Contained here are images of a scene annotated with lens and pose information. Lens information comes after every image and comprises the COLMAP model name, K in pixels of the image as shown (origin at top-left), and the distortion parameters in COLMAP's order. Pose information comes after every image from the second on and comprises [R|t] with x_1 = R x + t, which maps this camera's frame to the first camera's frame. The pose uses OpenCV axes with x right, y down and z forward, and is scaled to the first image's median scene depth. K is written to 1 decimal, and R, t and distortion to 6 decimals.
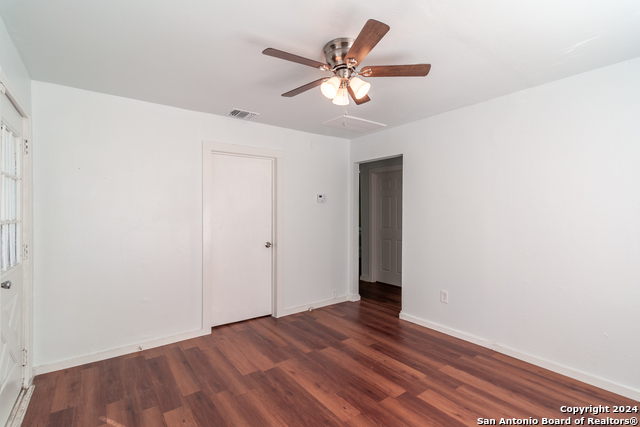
lens RADIAL K [[295.9, 0, 315.1], [0, 295.9, 210.7], [0, 0, 1]] dist [0.001888, 0.000359]
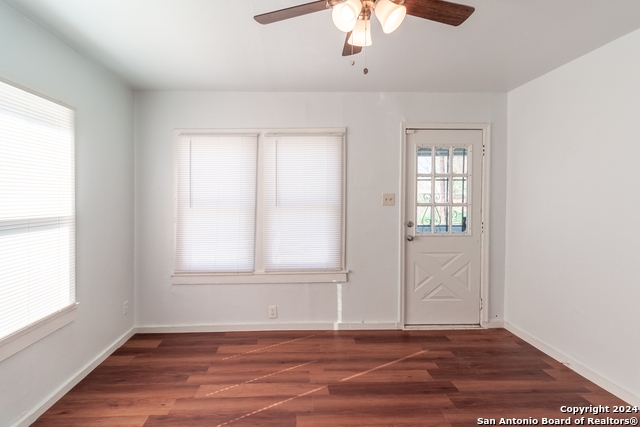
lens RADIAL K [[313.4, 0, 317.2], [0, 313.4, 203.5], [0, 0, 1]] dist [0.001346, 0.000324]
pose [[-0.516334, 0.020238, -0.856148, 0.547761], [0.003826, 0.999765, 0.021326, -0.008134], [0.856379, 0.007736, -0.516291, 0.897460]]
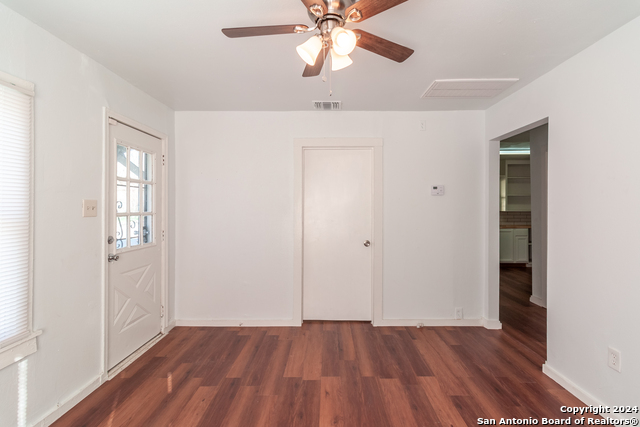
lens RADIAL K [[296.9, 0, 319.6], [0, 296.9, 207.7], [0, 0, 1]] dist [-0.001259, -0.000518]
pose [[0.806781, 0.001802, -0.590847, 0.370052], [0.002750, 0.999973, 0.006805, -0.002883], [0.590844, -0.007115, 0.806755, 0.254977]]
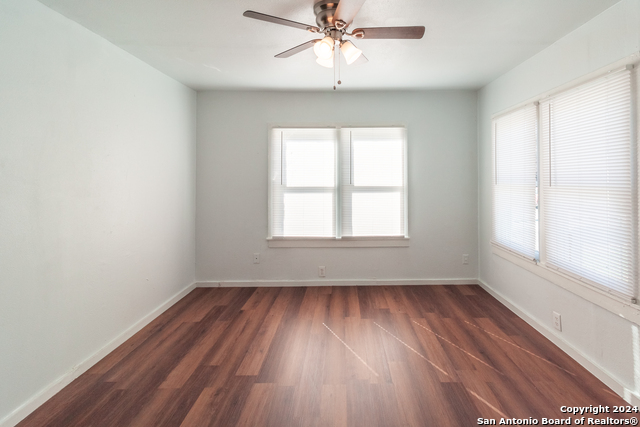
lens RADIAL K [[318.9, 0, 337.0], [0, 318.9, 173.6], [0, 0, 1]] dist [-0.000213, 0.000109]
pose [[-0.815286, 0.013627, 0.578898, -0.348604], [0.003840, 0.999828, -0.018127, 0.003288], [-0.579045, -0.012556, -0.815199, 1.279810]]
